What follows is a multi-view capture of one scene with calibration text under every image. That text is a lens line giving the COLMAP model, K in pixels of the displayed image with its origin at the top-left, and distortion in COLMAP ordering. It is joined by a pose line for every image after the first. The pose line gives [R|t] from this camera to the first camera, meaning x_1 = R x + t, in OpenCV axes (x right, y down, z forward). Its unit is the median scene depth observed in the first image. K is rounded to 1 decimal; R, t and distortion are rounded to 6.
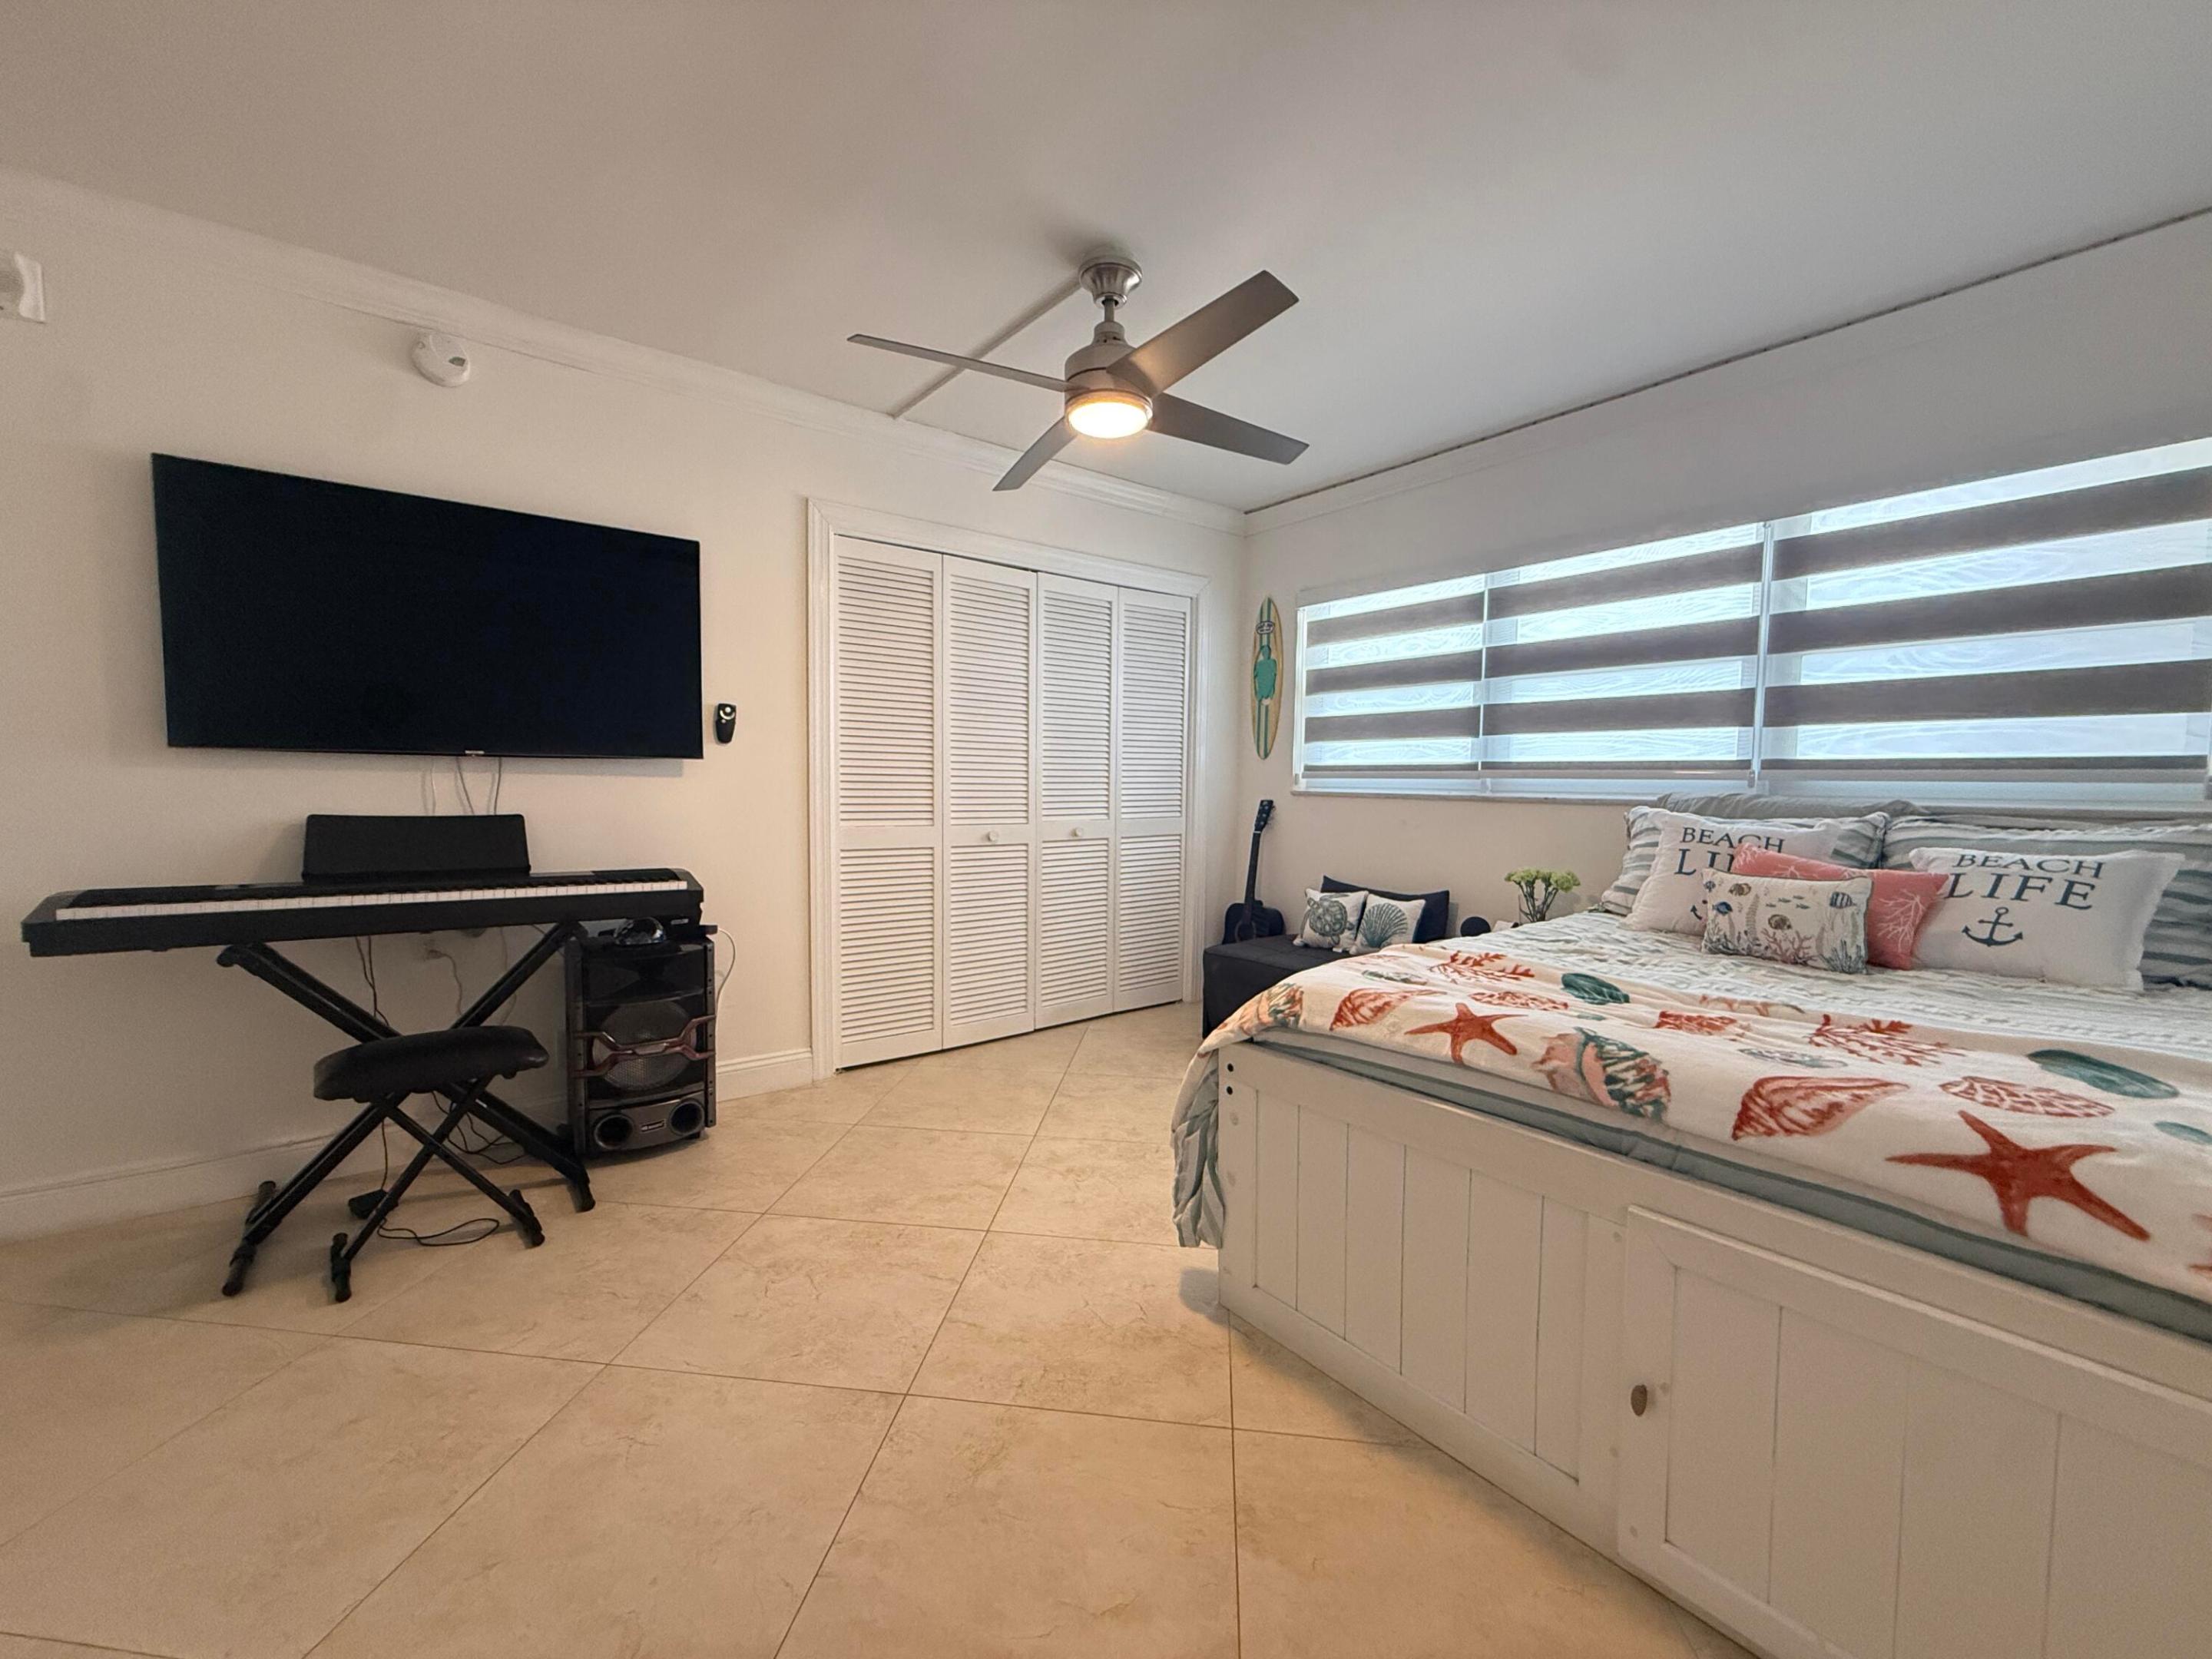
lens RADIAL K [[876.3, 0, 1105.4], [0, 876.3, 835.5], [0, 0, 1]] dist [-0.003879, 0.001179]
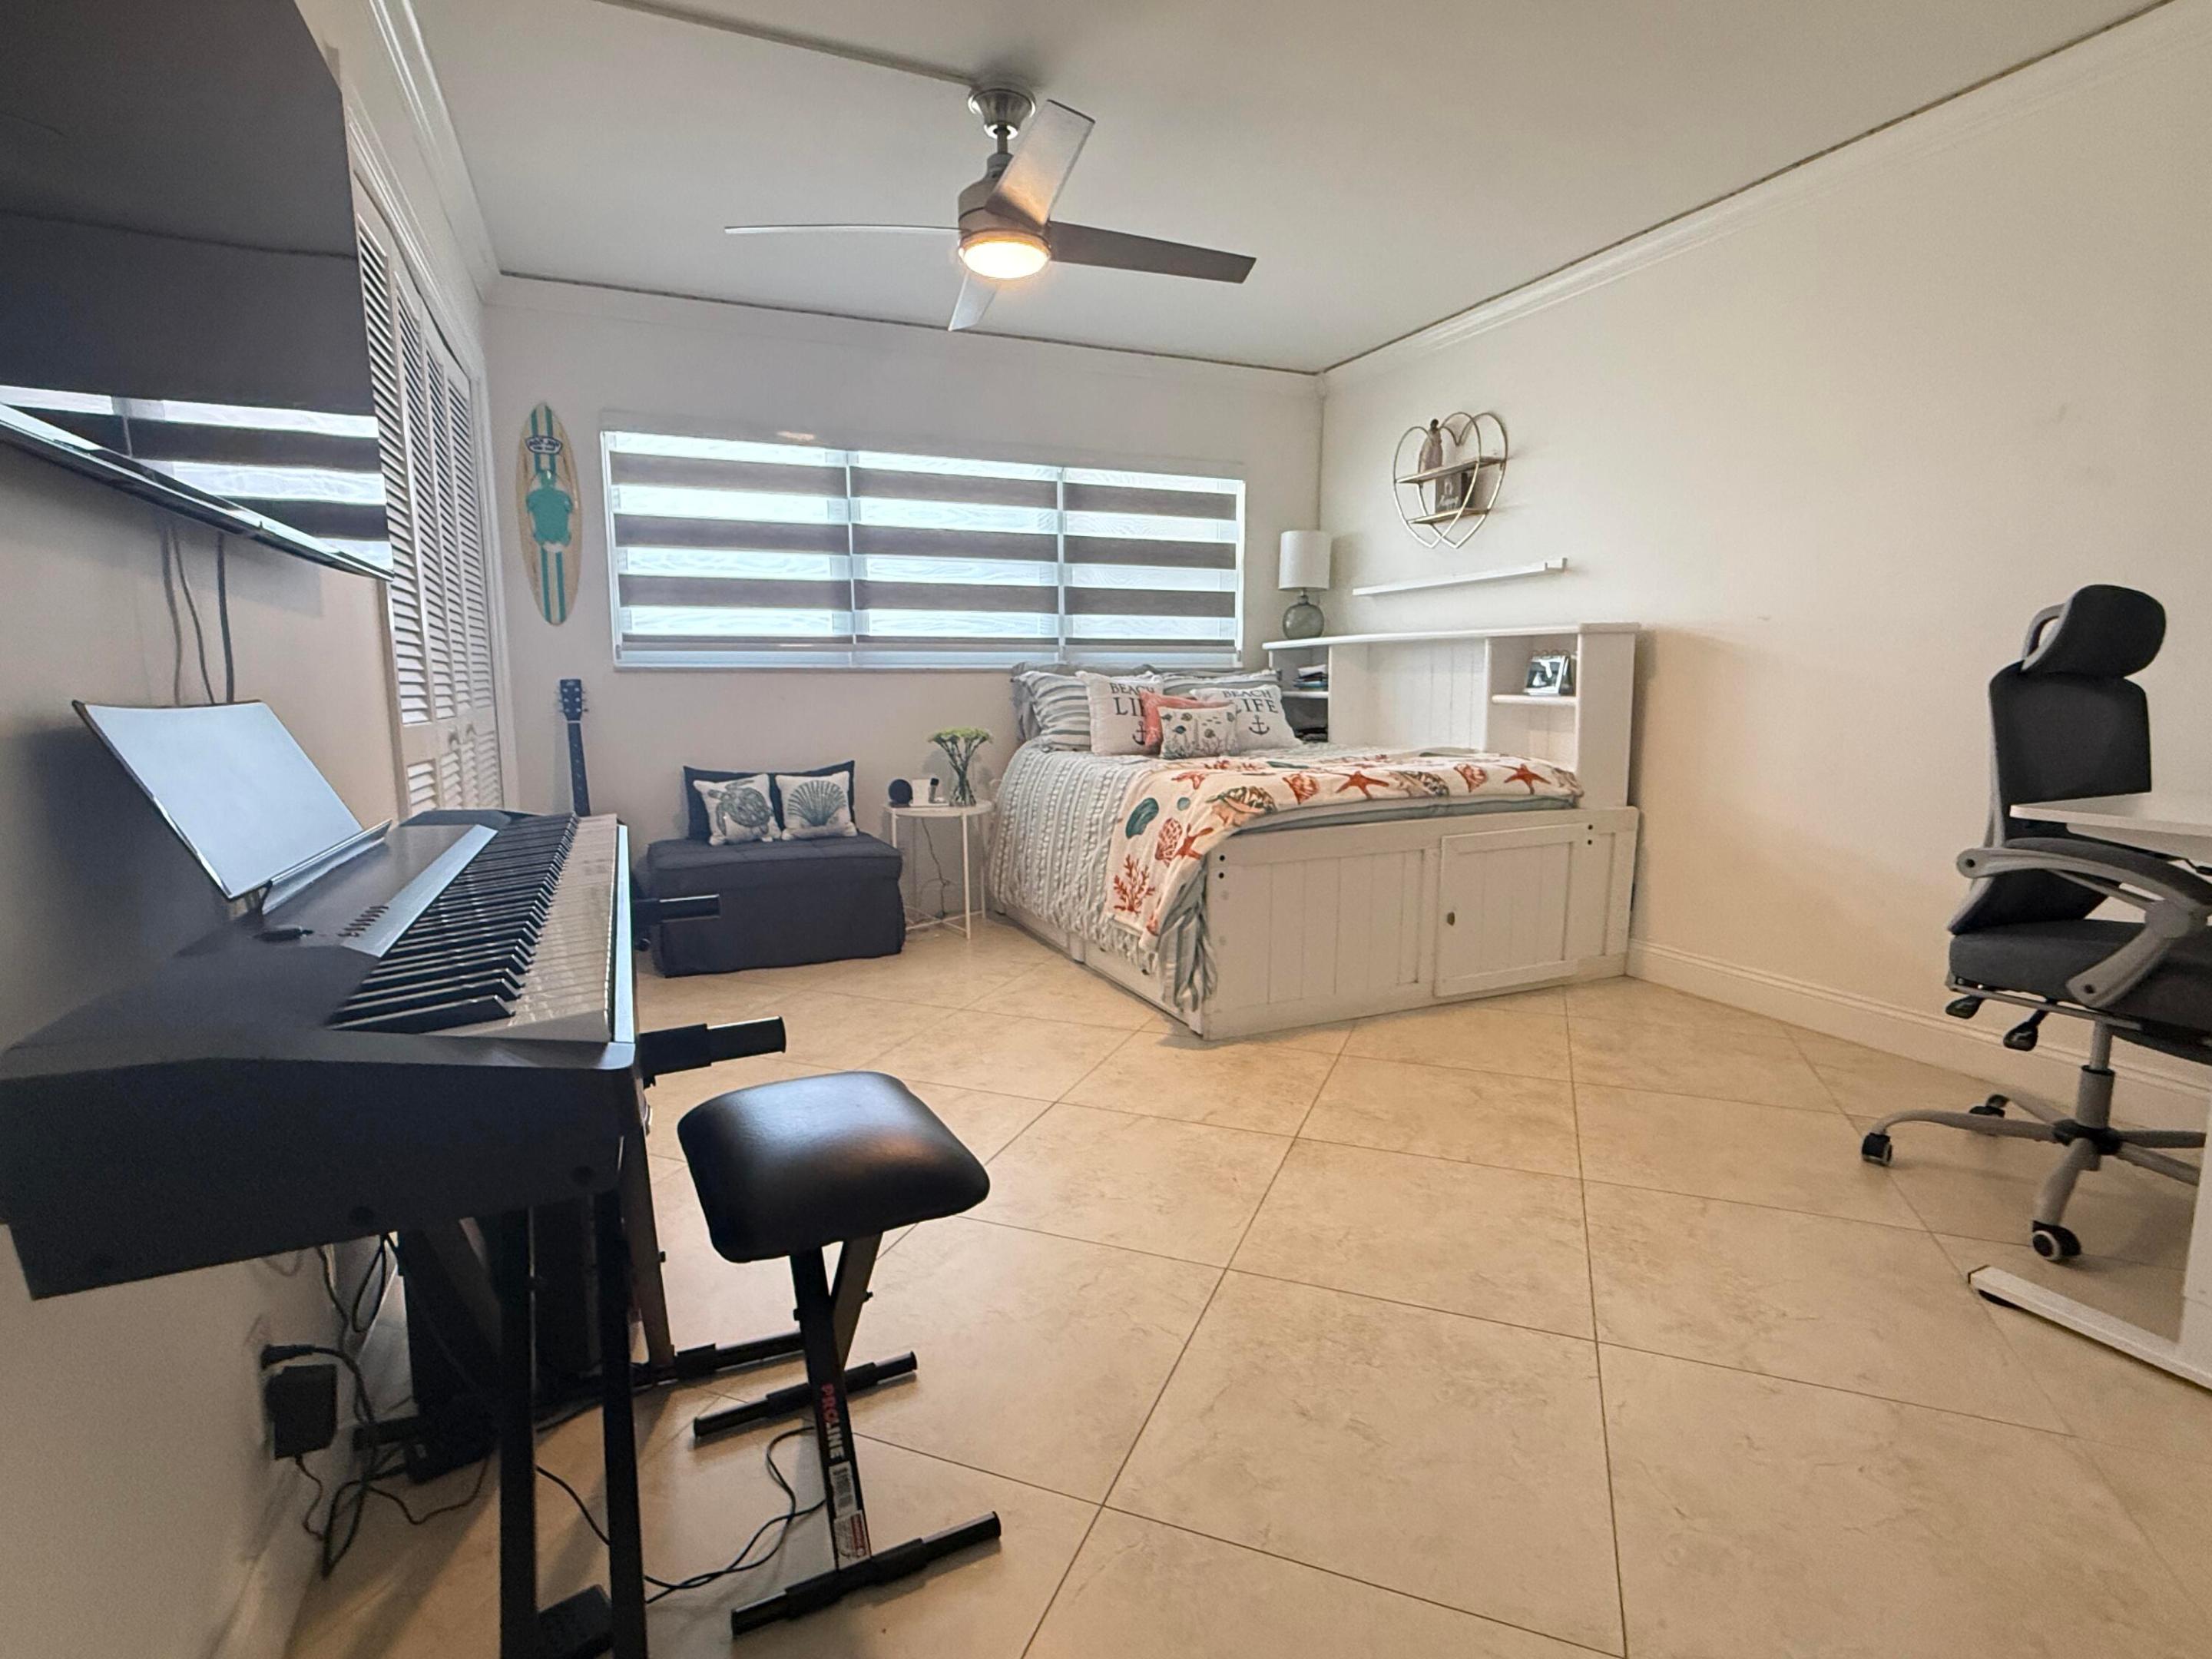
lens RADIAL K [[1084.9, 0, 1109.0], [0, 1084.9, 826.9], [0, 0, 1]] dist [0.005112, 0.000183]
pose [[0.249457, -0.144077, 0.957608, -0.949416], [0.069624, 0.988980, 0.130660, -0.007064], [-0.965880, 0.034079, 0.256739, 0.473774]]
